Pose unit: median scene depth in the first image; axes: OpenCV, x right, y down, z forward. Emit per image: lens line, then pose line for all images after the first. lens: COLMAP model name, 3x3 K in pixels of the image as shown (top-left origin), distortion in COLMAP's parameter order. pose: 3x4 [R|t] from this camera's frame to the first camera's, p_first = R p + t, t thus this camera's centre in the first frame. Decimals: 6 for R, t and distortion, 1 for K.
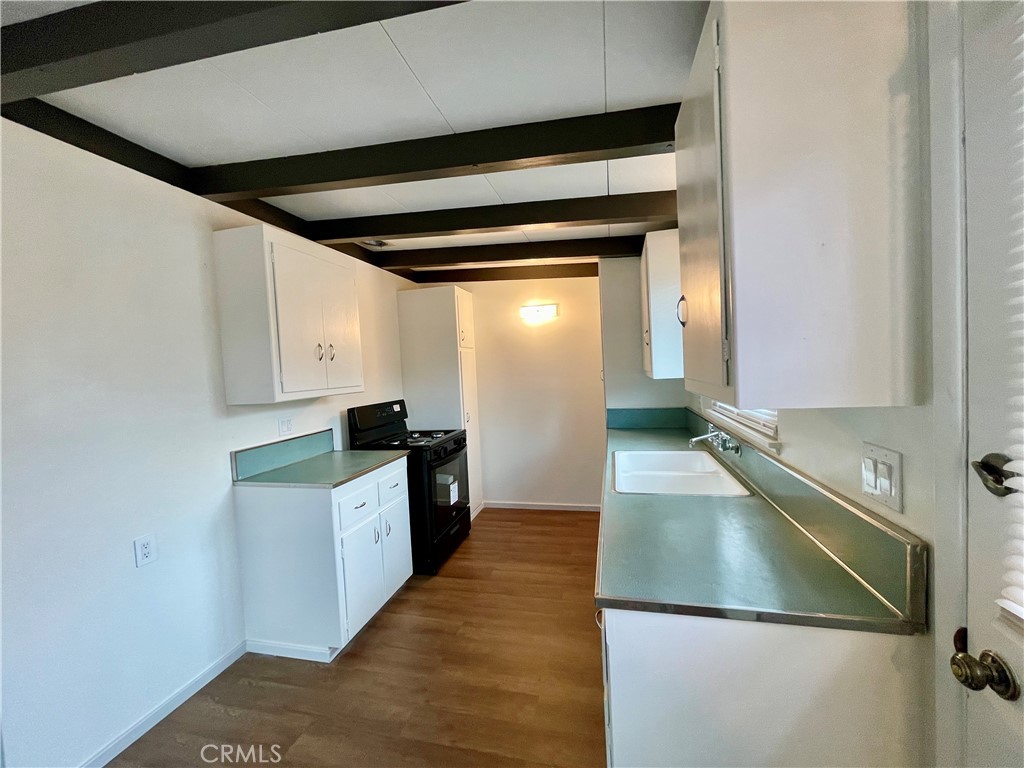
lens RADIAL K [[417.2, 0, 512.0], [0, 417.2, 384.0], [0, 0, 1]] dist [-0.000201, 0.000174]
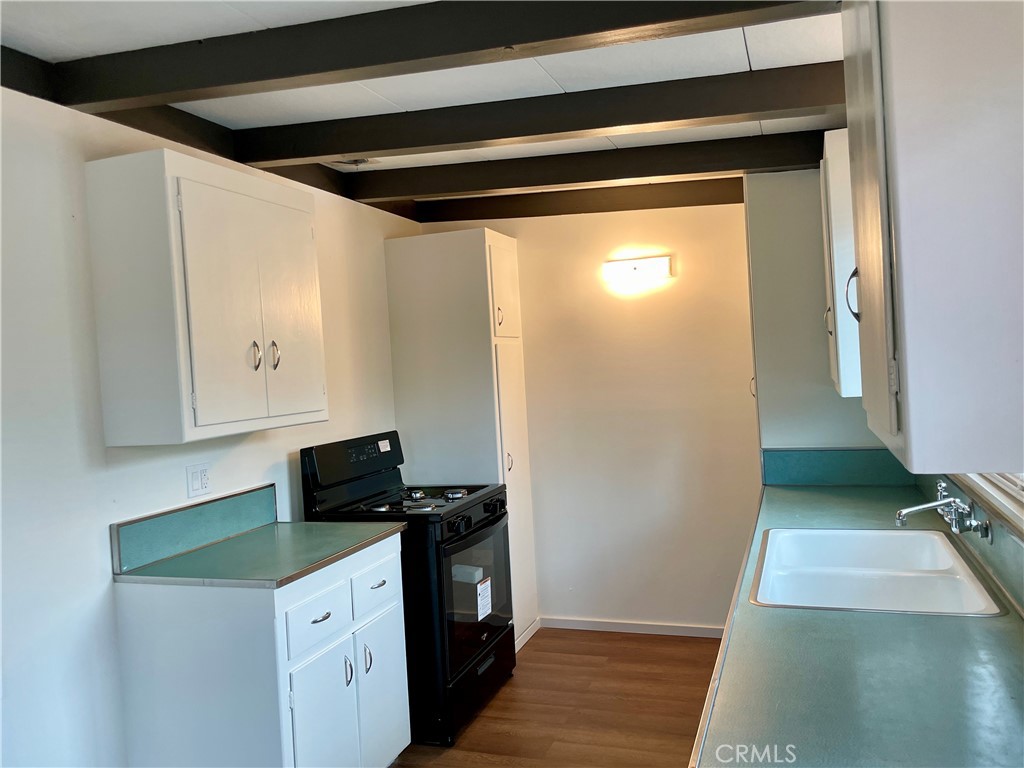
lens RADIAL K [[791.3, 0, 528.7], [0, 791.3, 373.3], [0, 0, 1]] dist [0.032277, -0.004390]
pose [[0.995646, -0.008079, -0.092859, 0.025282], [0.005876, 0.999695, -0.023983, -0.018623], [0.093025, 0.023333, 0.995390, -0.071853]]
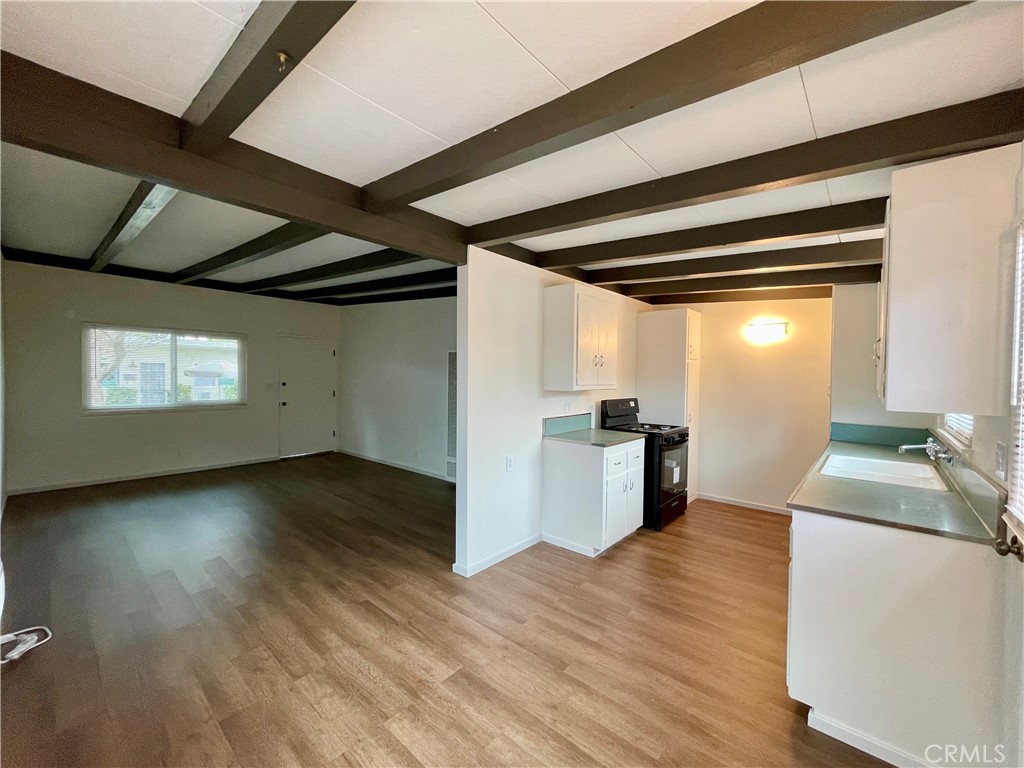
lens RADIAL K [[417.2, 0, 512.0], [0, 417.2, 384.0], [0, 0, 1]] dist [-0.000201, 0.000174]
pose [[0.886796, 0.070426, -0.456764, -0.026262], [-0.075168, 0.997140, 0.007807, 0.017300], [0.456007, 0.027411, 0.889554, -0.419327]]
